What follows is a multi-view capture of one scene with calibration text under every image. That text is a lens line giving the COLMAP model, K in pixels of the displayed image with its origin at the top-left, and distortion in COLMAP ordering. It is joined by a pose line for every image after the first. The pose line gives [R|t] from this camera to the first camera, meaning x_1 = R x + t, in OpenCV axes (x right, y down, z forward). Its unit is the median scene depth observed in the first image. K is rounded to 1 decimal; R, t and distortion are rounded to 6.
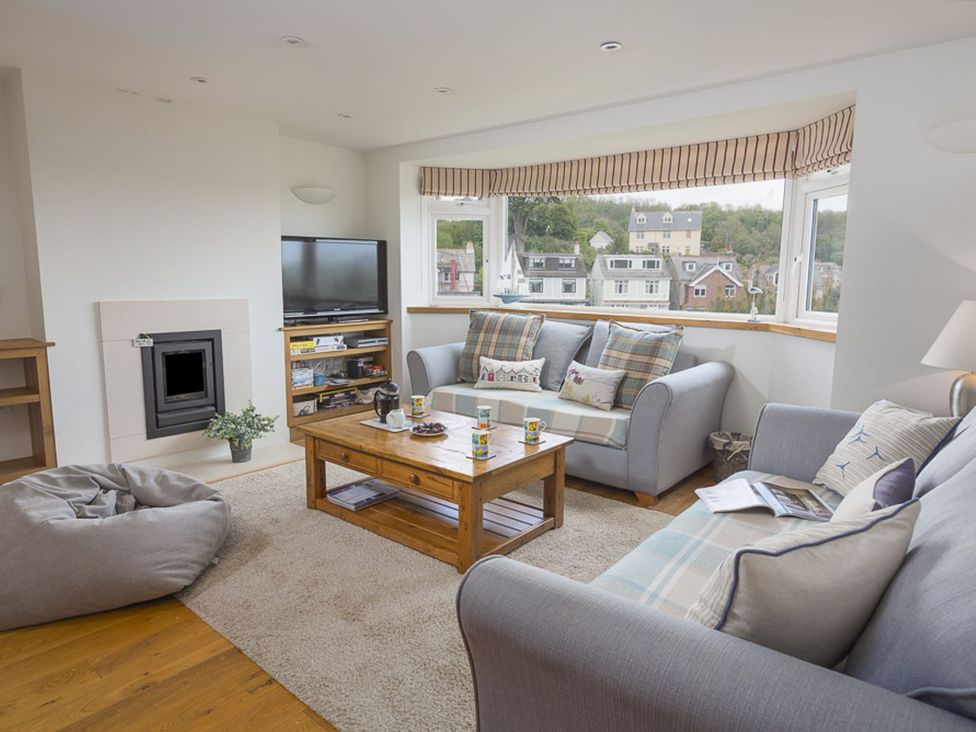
lens RADIAL K [[632.6, 0, 487.9], [0, 632.6, 369.6], [0, 0, 1]] dist [-0.008050, -0.000942]
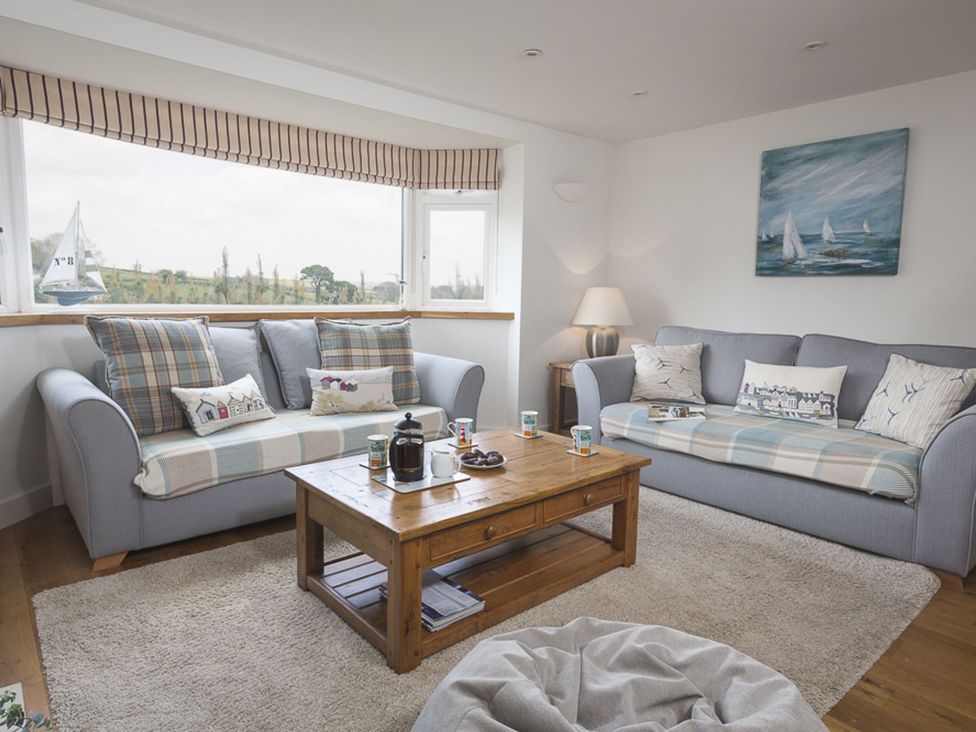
lens RADIAL K [[579.4, 0, 519.7], [0, 579.4, 366.7], [0, 0, 1]] dist [-0.002208, -0.000265]
pose [[0.139961, -0.138726, 0.980391, -0.418556], [0.127090, 0.984464, 0.121159, -0.053896], [-0.981967, 0.107640, 0.155417, 0.455631]]
